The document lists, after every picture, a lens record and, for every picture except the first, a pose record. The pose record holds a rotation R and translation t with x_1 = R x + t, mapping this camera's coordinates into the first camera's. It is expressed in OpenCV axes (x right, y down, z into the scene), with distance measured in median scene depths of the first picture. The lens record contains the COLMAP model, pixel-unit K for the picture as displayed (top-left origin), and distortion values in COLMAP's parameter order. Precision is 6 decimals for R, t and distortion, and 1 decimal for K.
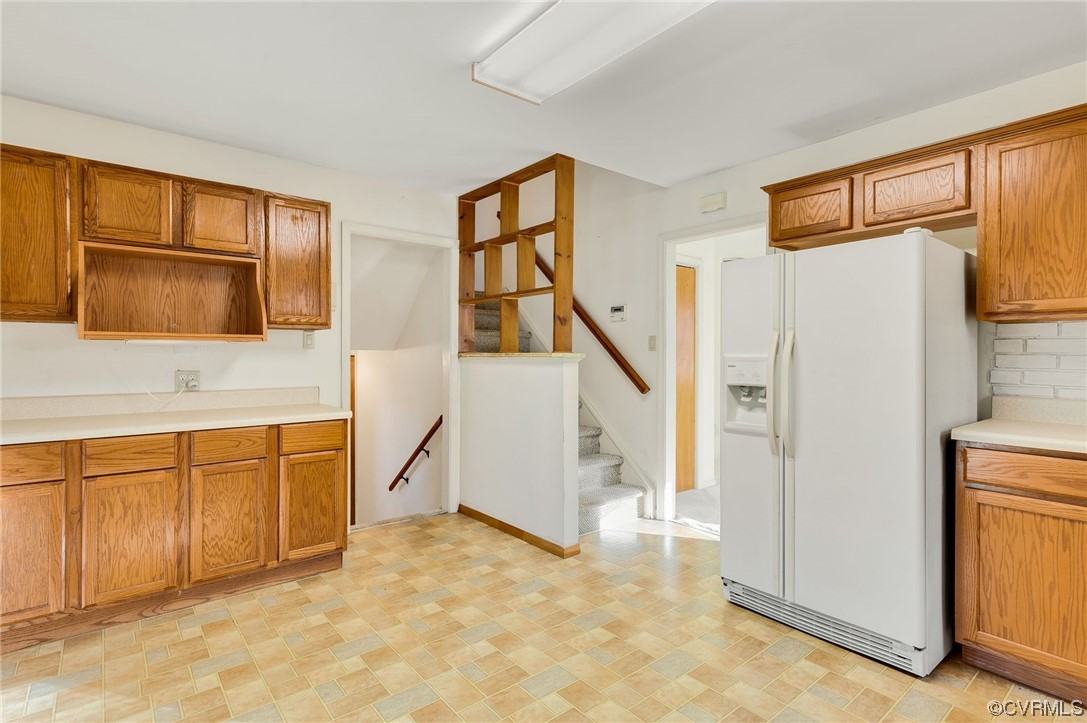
lens RADIAL K [[533.1, 0, 545.7], [0, 533.1, 357.5], [0, 0, 1]] dist [0.000717, 0.000354]
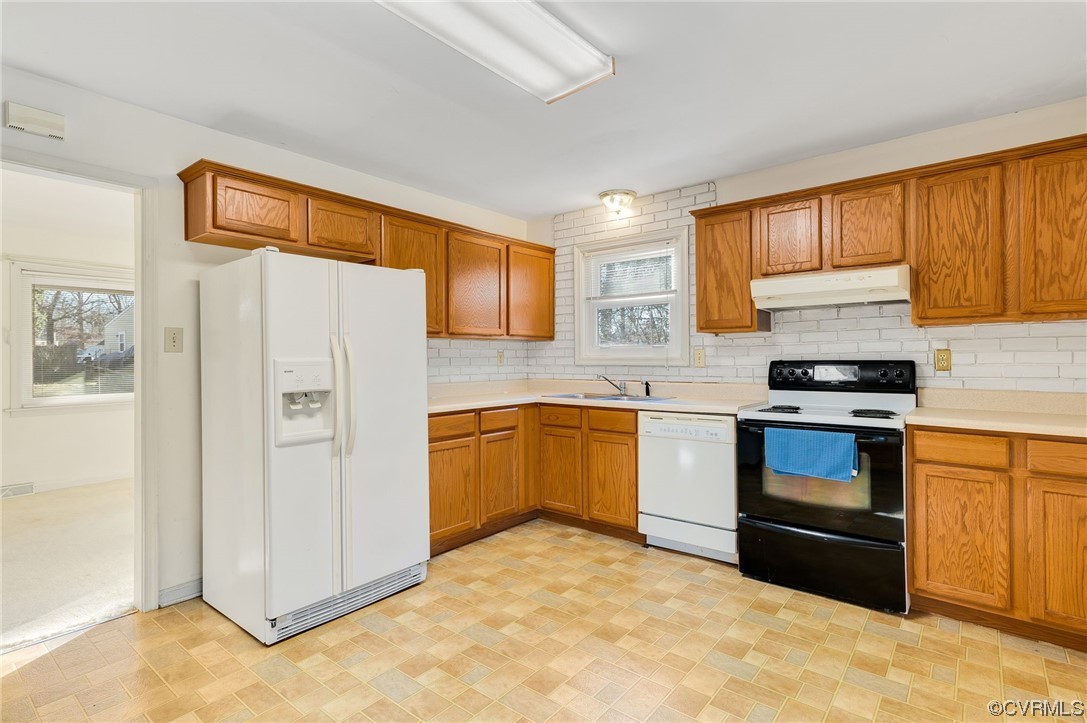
lens RADIAL K [[533.1, 0, 545.7], [0, 533.1, 357.5], [0, 0, 1]] dist [0.000717, 0.000354]
pose [[-0.211106, 0.000825, 0.977463, -0.676118], [0.014070, 0.999899, 0.002195, -0.003152], [-0.977362, 0.014216, -0.211096, 0.848046]]
